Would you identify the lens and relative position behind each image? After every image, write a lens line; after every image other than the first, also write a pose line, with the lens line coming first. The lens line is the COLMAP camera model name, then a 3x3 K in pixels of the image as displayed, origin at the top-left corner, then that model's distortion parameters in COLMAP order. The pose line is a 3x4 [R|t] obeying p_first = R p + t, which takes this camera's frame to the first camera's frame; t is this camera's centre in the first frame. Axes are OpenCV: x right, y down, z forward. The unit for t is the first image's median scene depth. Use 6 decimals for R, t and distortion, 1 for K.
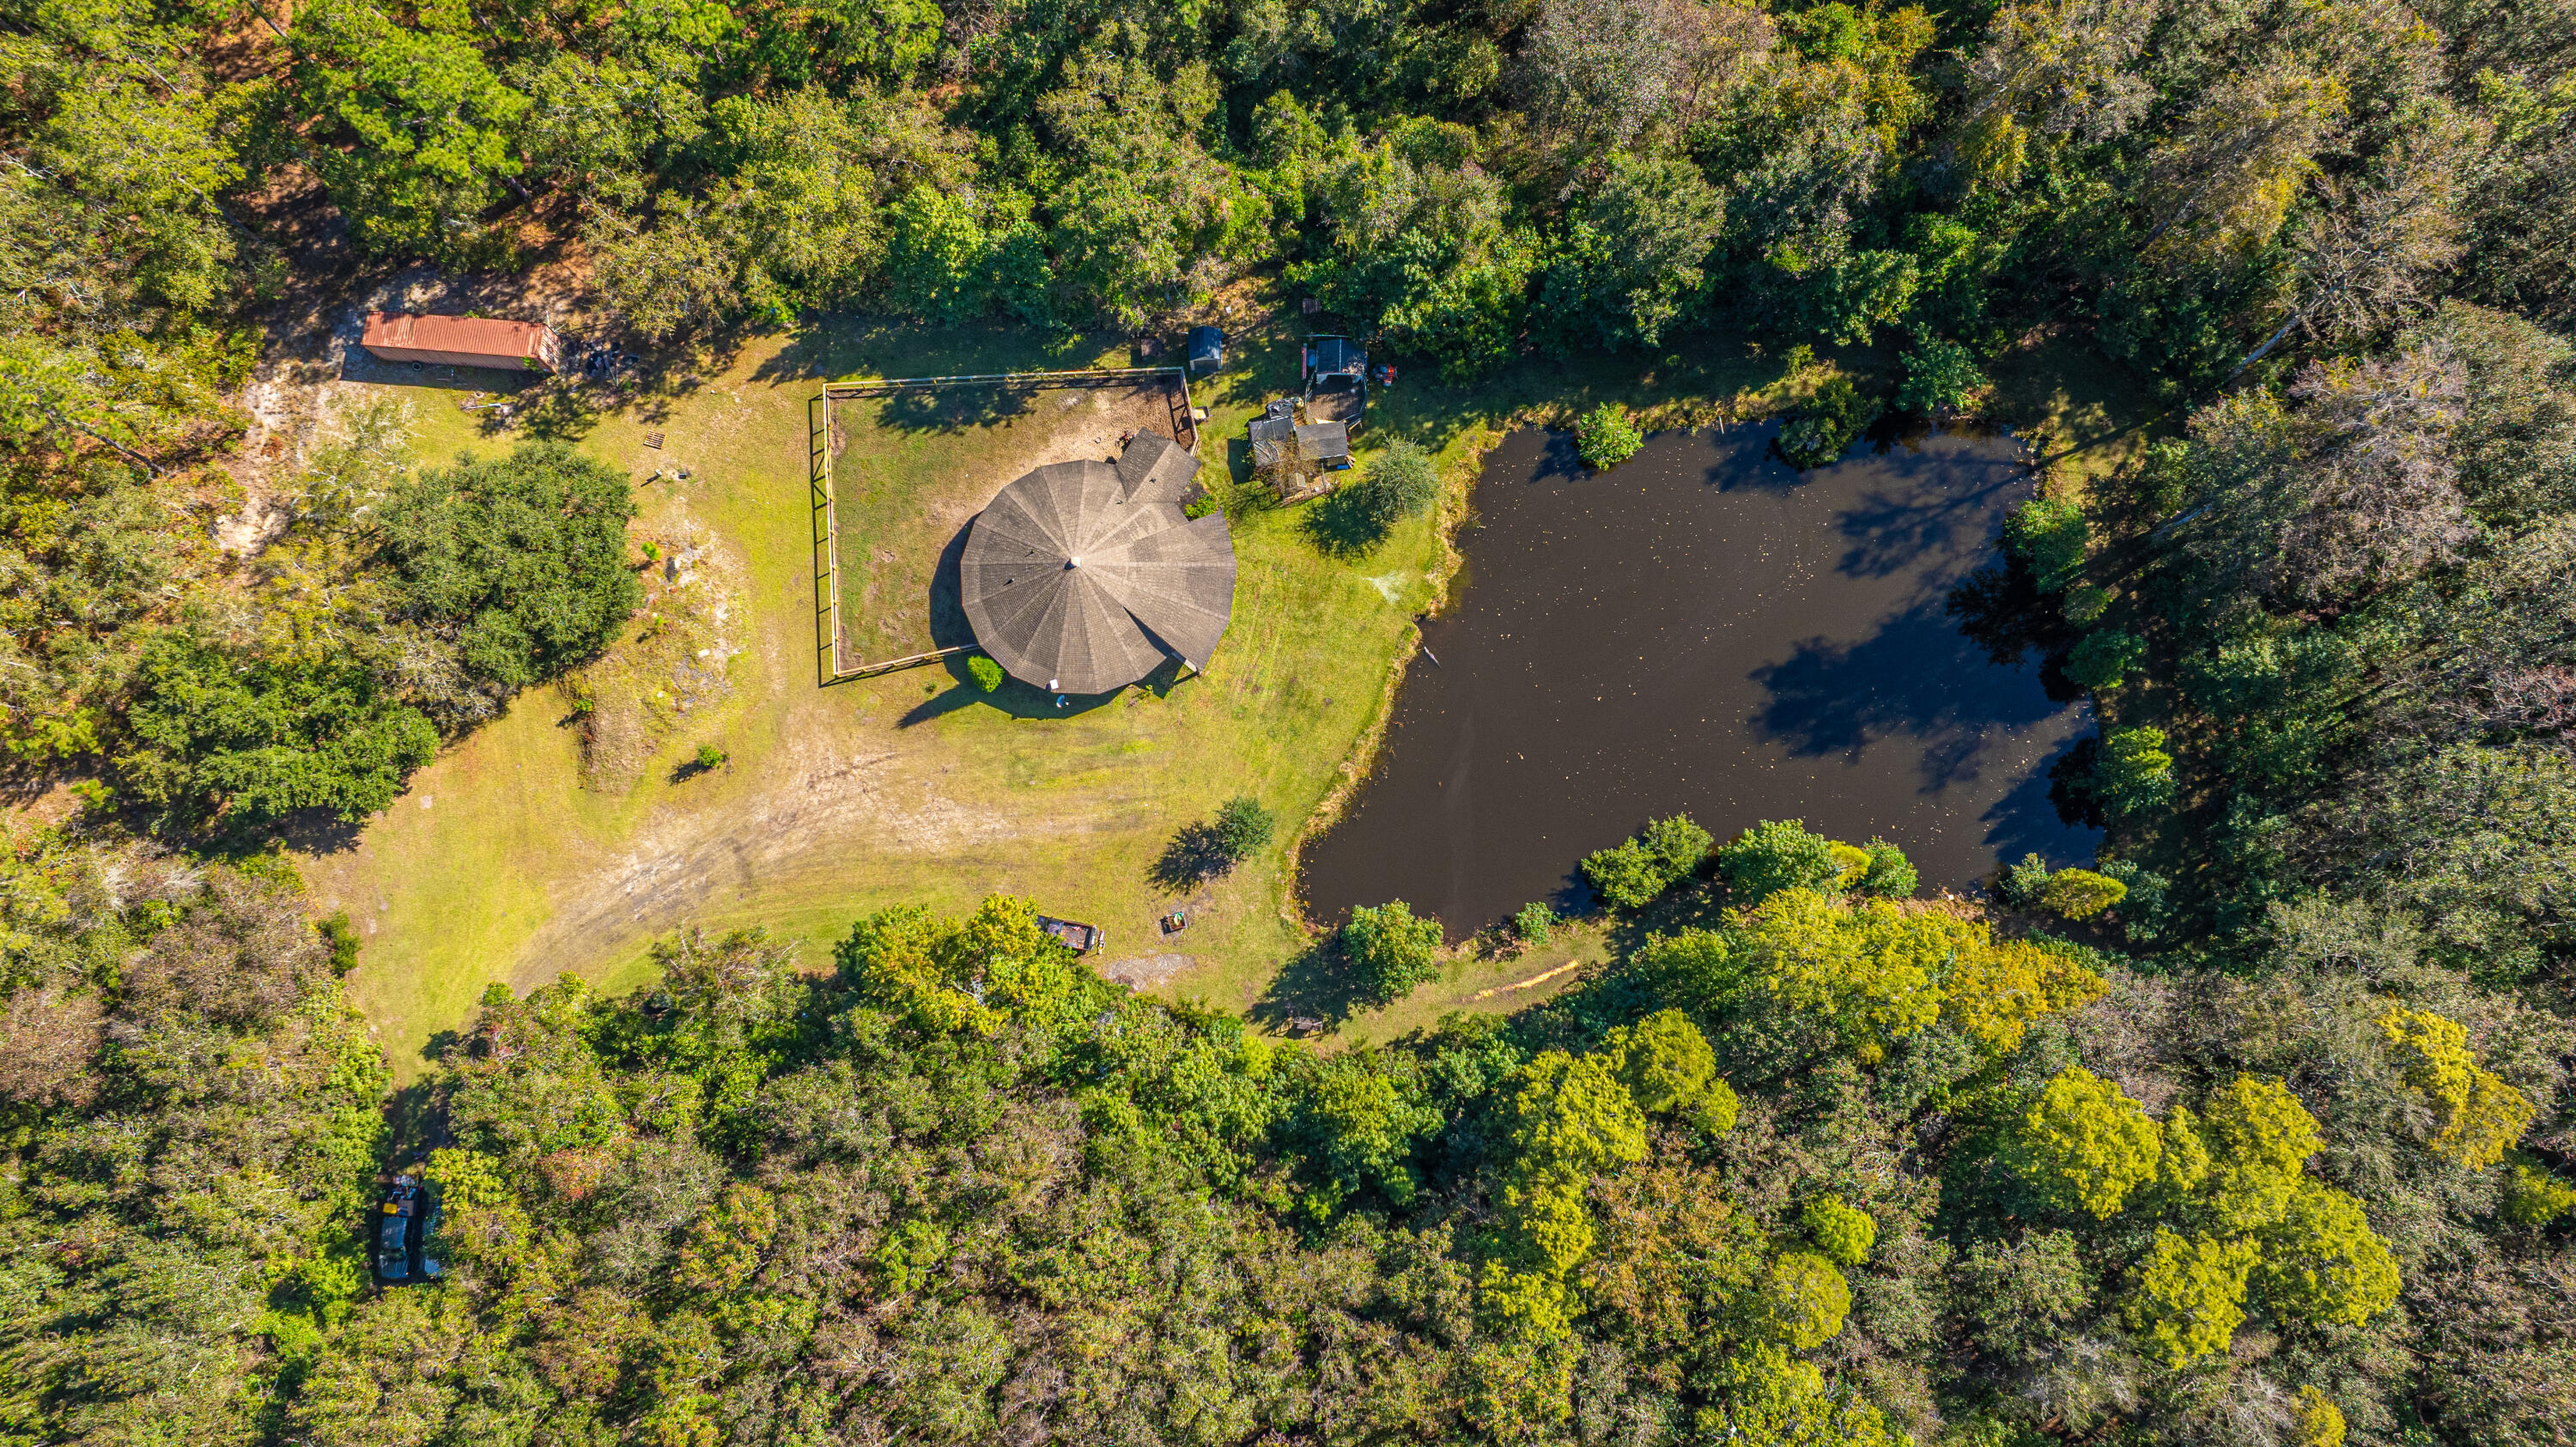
lens RADIAL K [[1802.5, 0, 1303.6], [0, 1802.5, 722.6], [0, 0, 1]] dist [-0.008532, -0.032502]
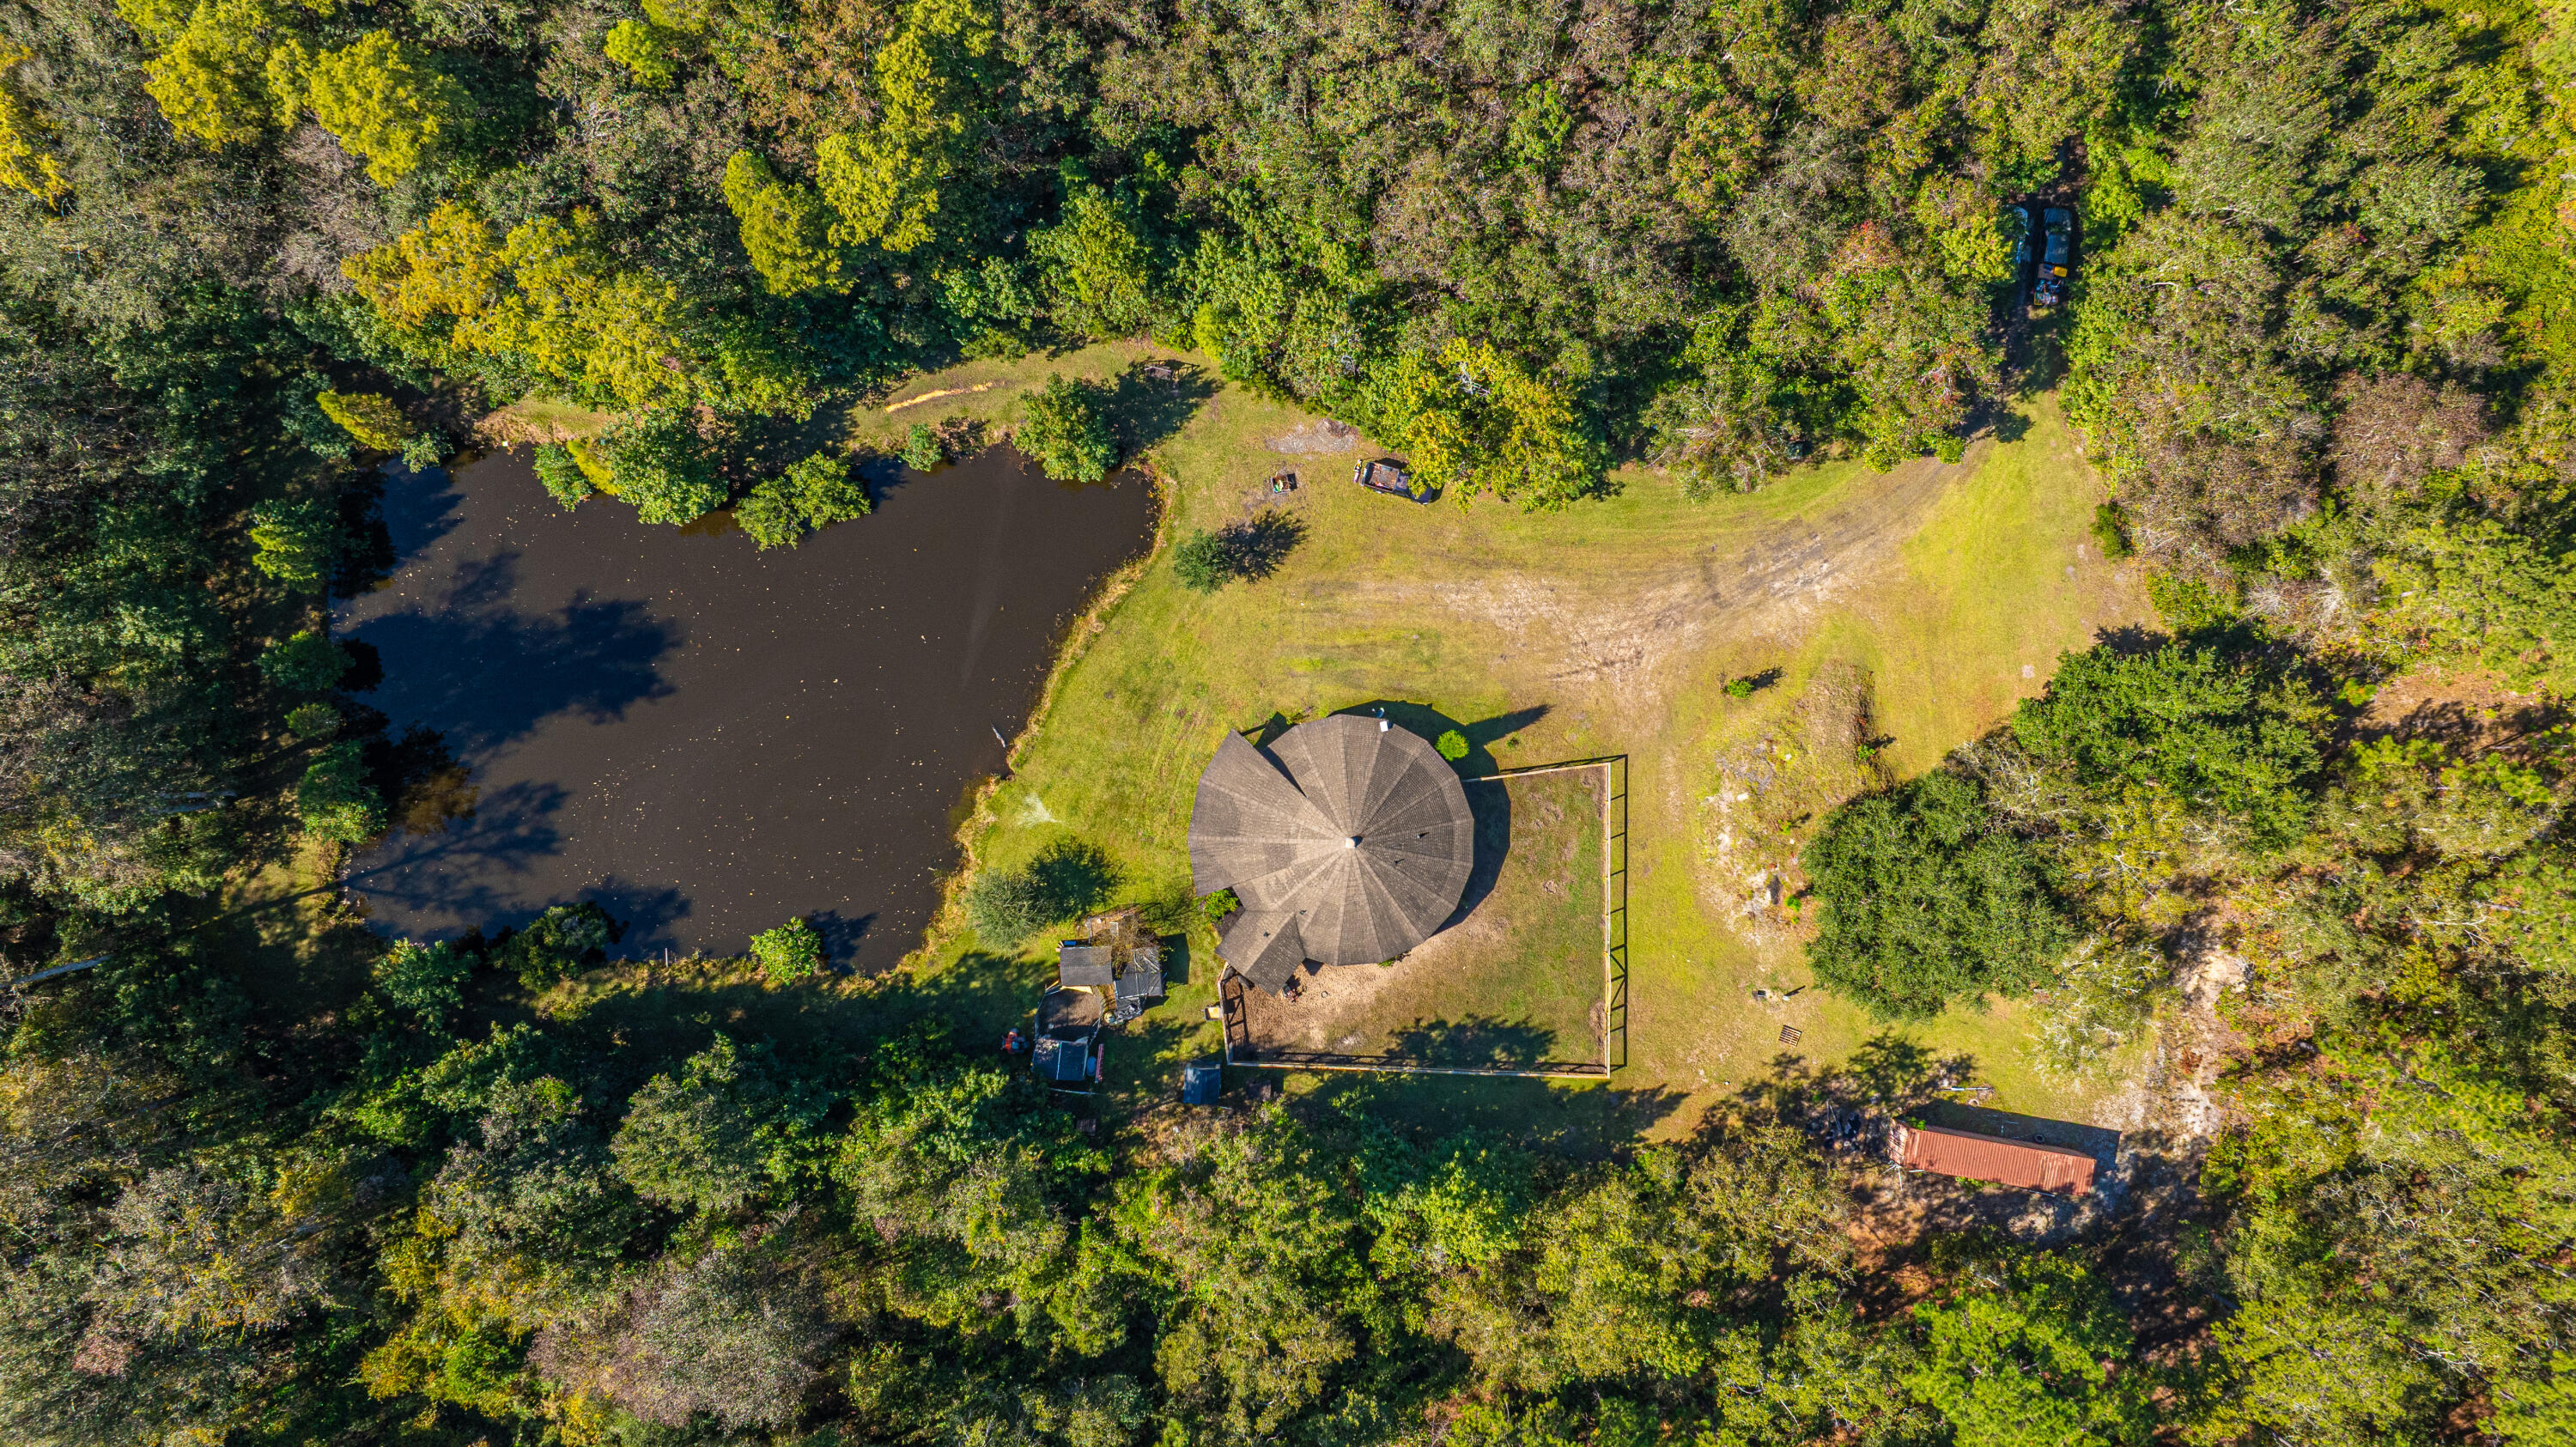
lens RADIAL K [[1802.5, 0, 1303.6], [0, 1802.5, 722.6], [0, 0, 1]] dist [-0.008532, -0.032502]
pose [[-0.995953, -0.089302, -0.010094, -0.083605], [0.085661, -0.977267, 0.193937, -0.208358], [-0.027183, 0.192287, 0.980962, 0.044212]]
